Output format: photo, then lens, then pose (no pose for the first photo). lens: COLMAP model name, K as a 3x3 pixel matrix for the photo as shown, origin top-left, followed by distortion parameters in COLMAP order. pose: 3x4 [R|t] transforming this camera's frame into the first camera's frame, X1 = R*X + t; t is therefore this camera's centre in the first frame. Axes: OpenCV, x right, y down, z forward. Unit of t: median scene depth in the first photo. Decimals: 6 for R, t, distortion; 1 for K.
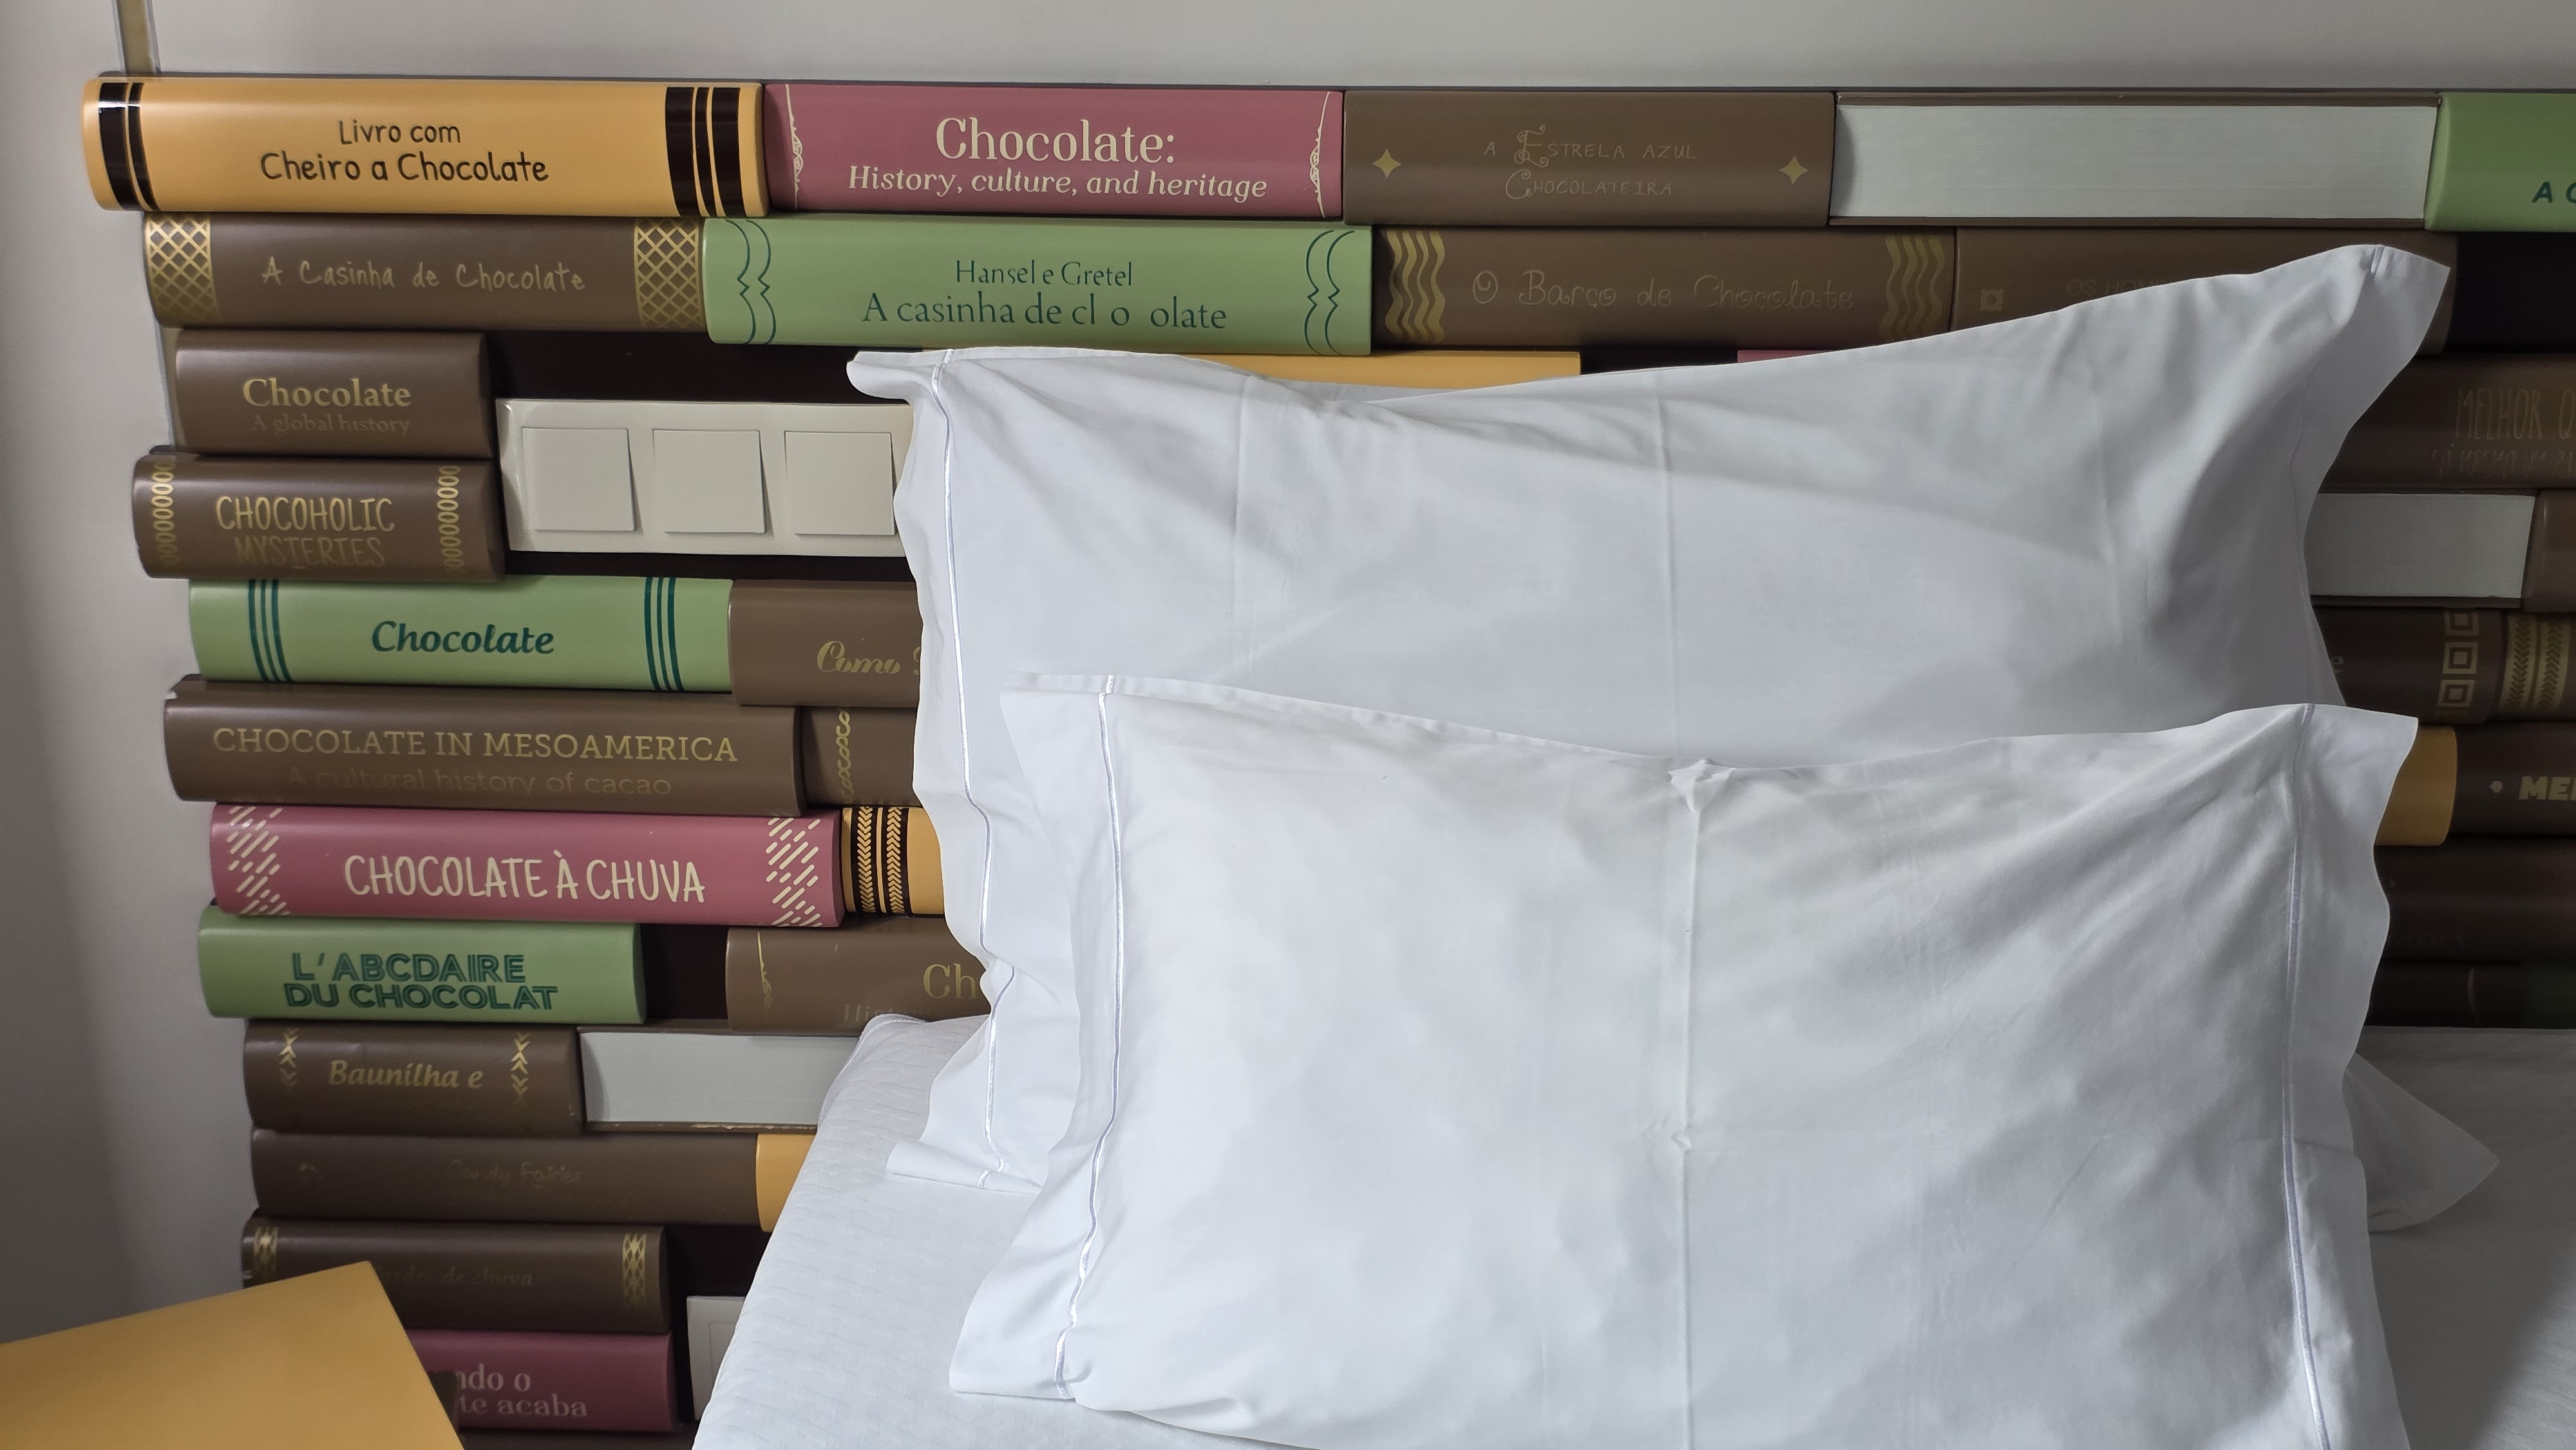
lens RADIAL K [[3490.4, 0, 1288.0], [0, 3490.4, 725.0], [0, 0, 1]] dist [0.171389, -0.672600]
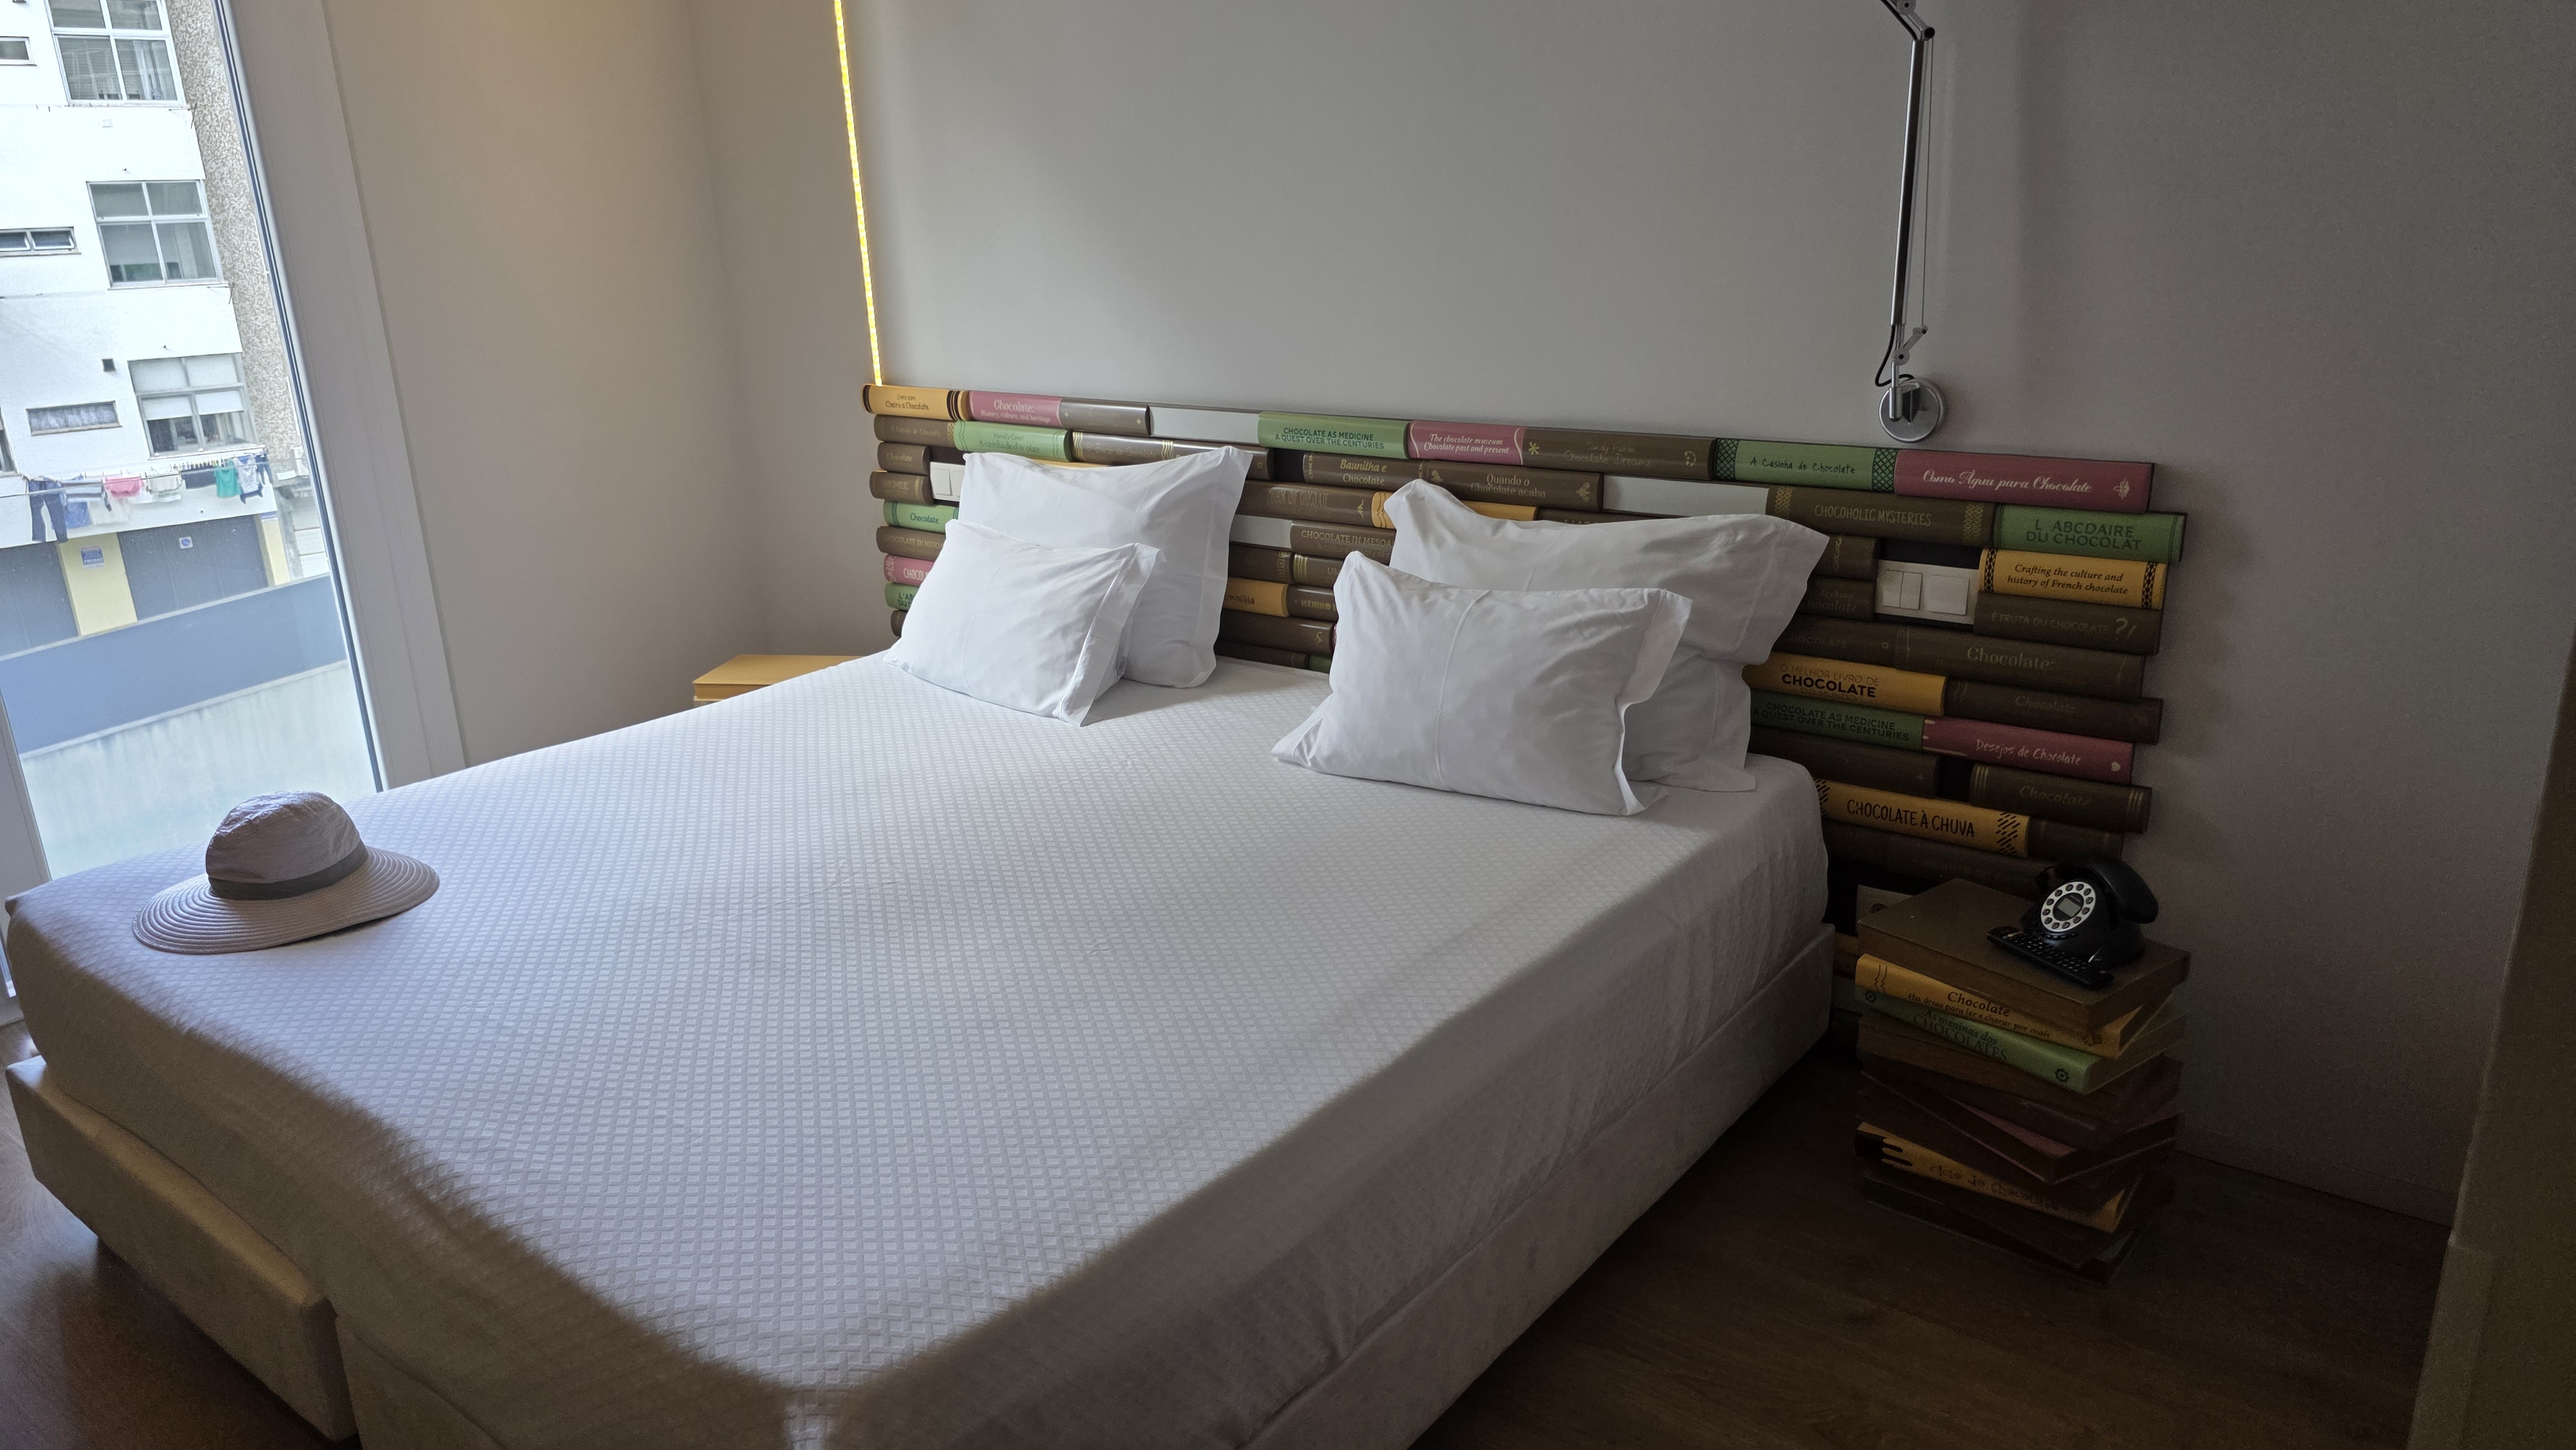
lens RADIAL K [[1737.5, 0, 1288.0], [0, 1737.5, 725.0], [0, 0, 1]] dist [-0.000521, -0.000057]
pose [[0.829790, 0.150109, -0.537509, 1.405418], [-0.181758, 0.983325, -0.005981, 0.166474], [0.527648, 0.102659, 0.843237, -0.565279]]
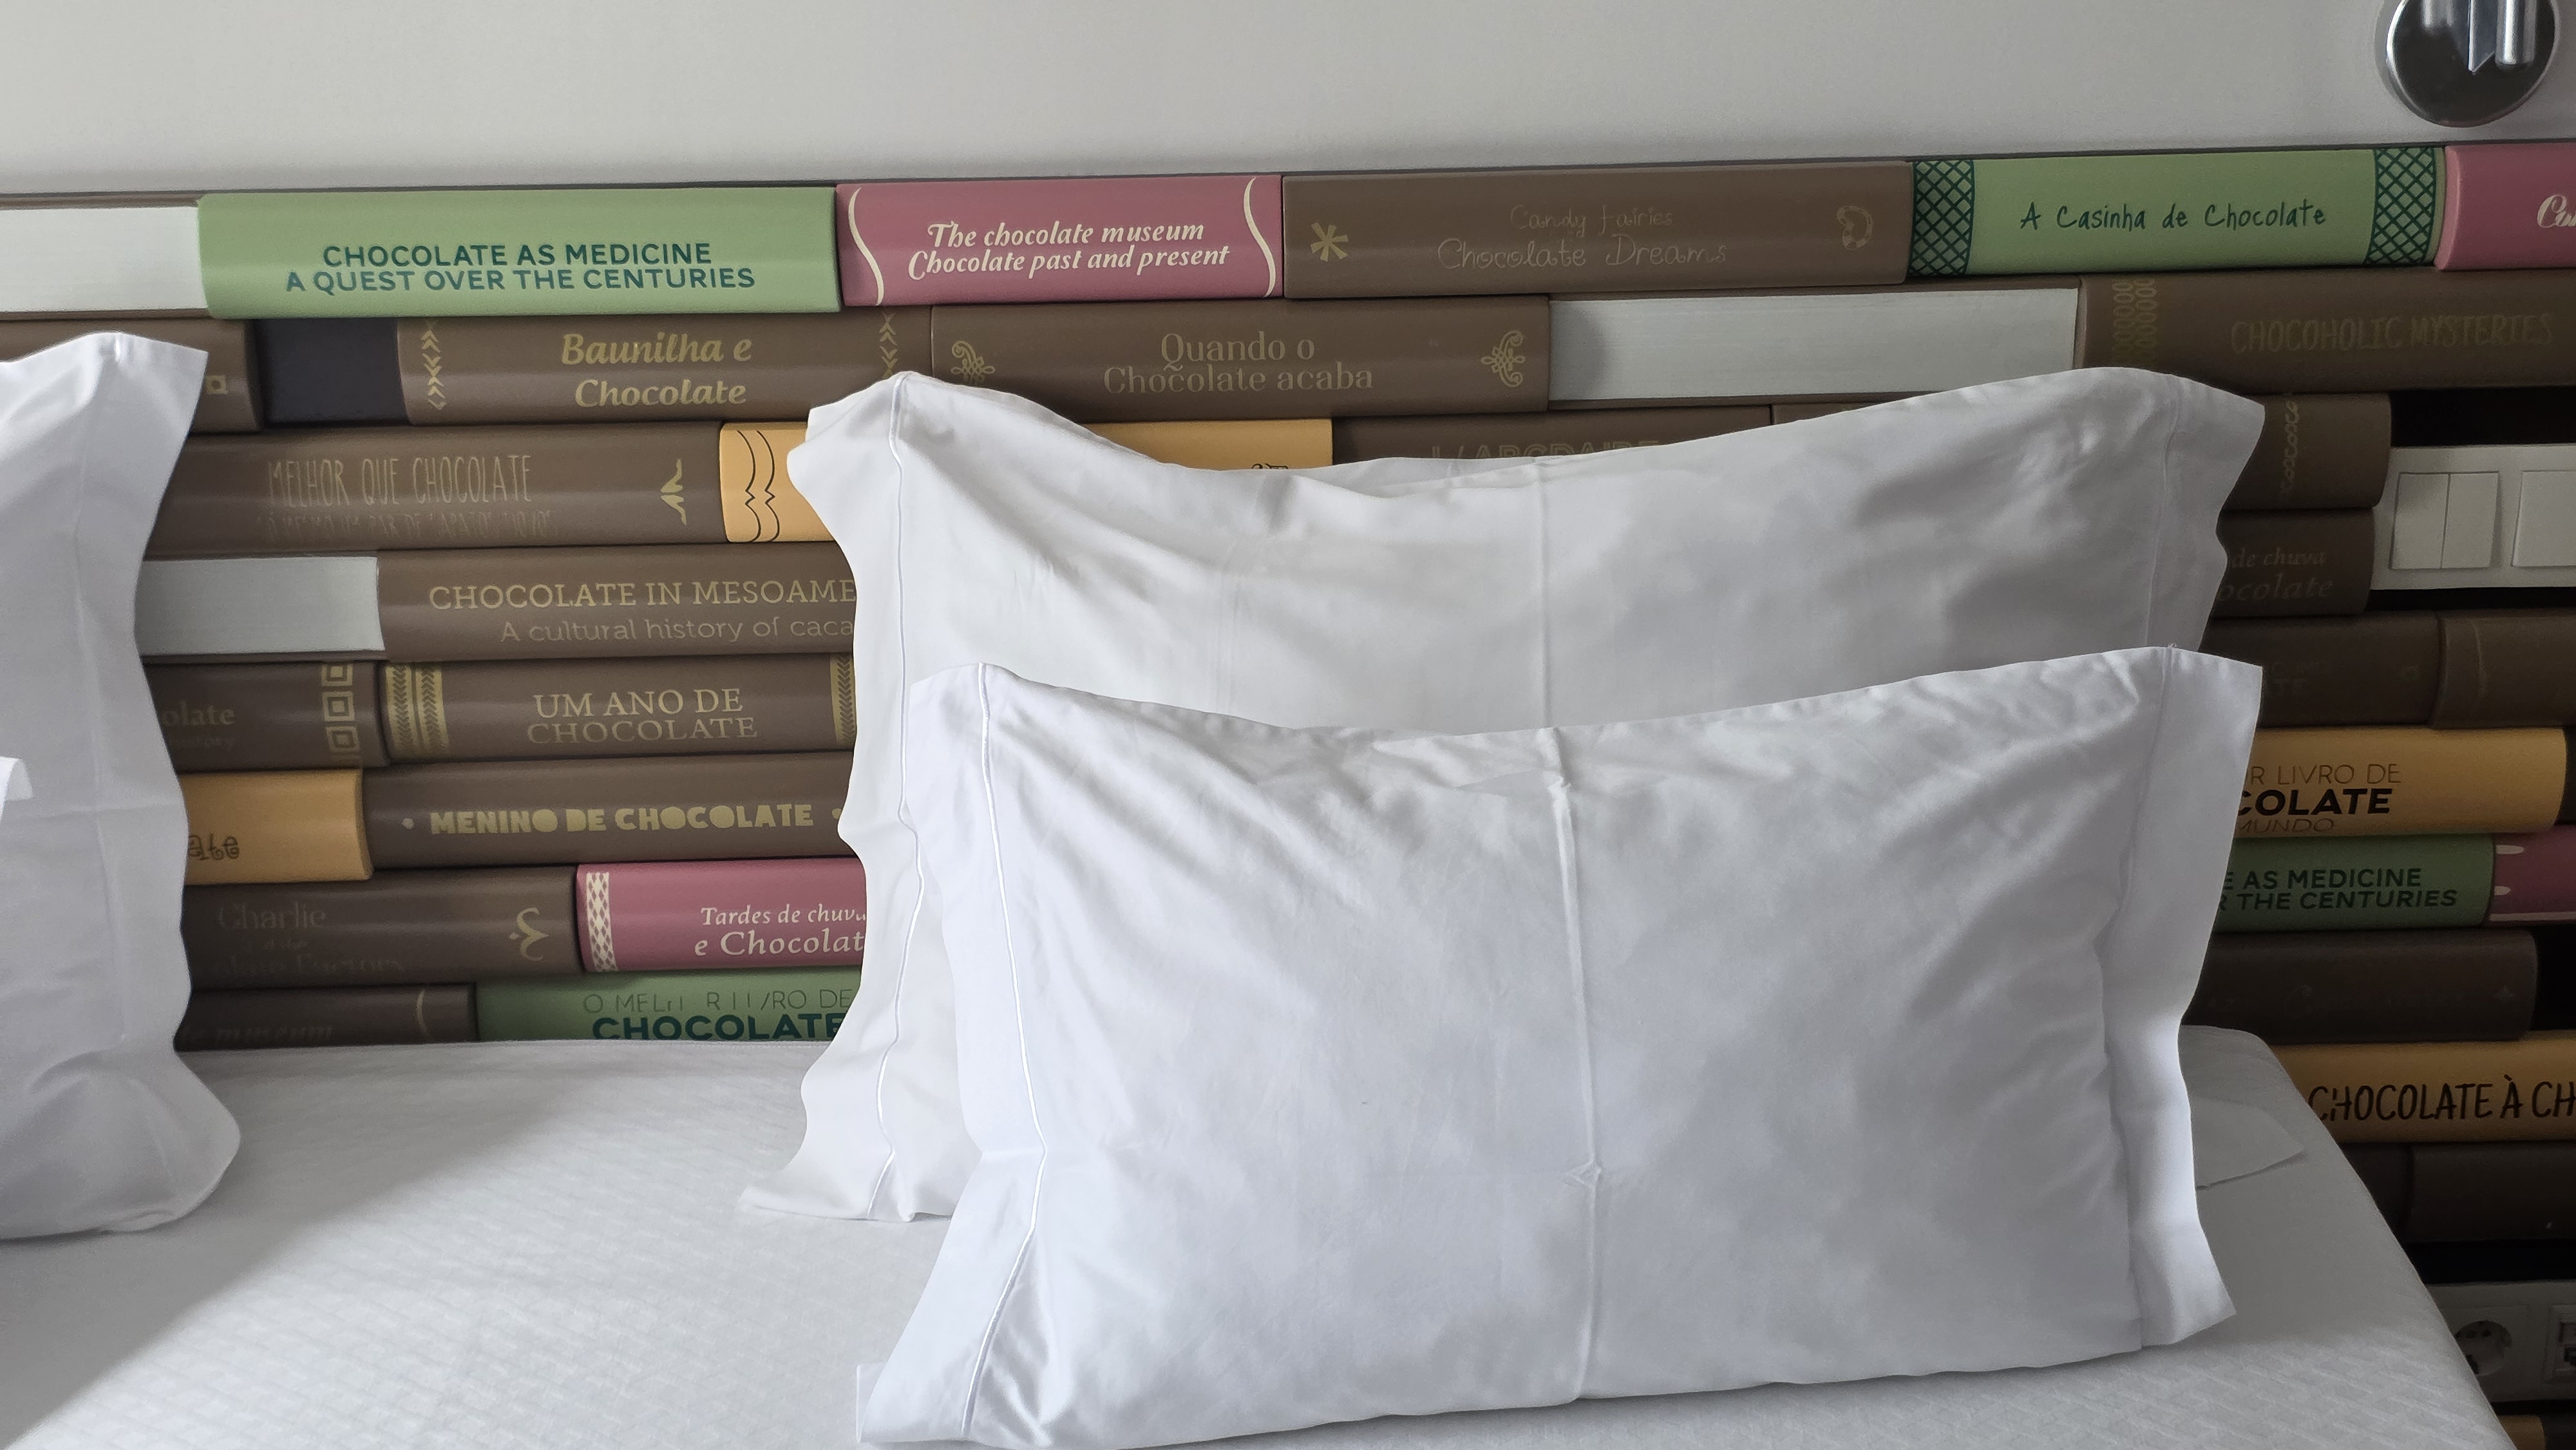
lens RADIAL K [[3490.4, 0, 1288.0], [0, 3490.4, 725.0], [0, 0, 1]] dist [0.171389, -0.672600]
pose [[0.994859, -0.033985, 0.095399, 0.535064], [0.036375, 0.999064, -0.023428, 0.023756], [-0.094513, 0.026778, 0.995163, -0.119013]]
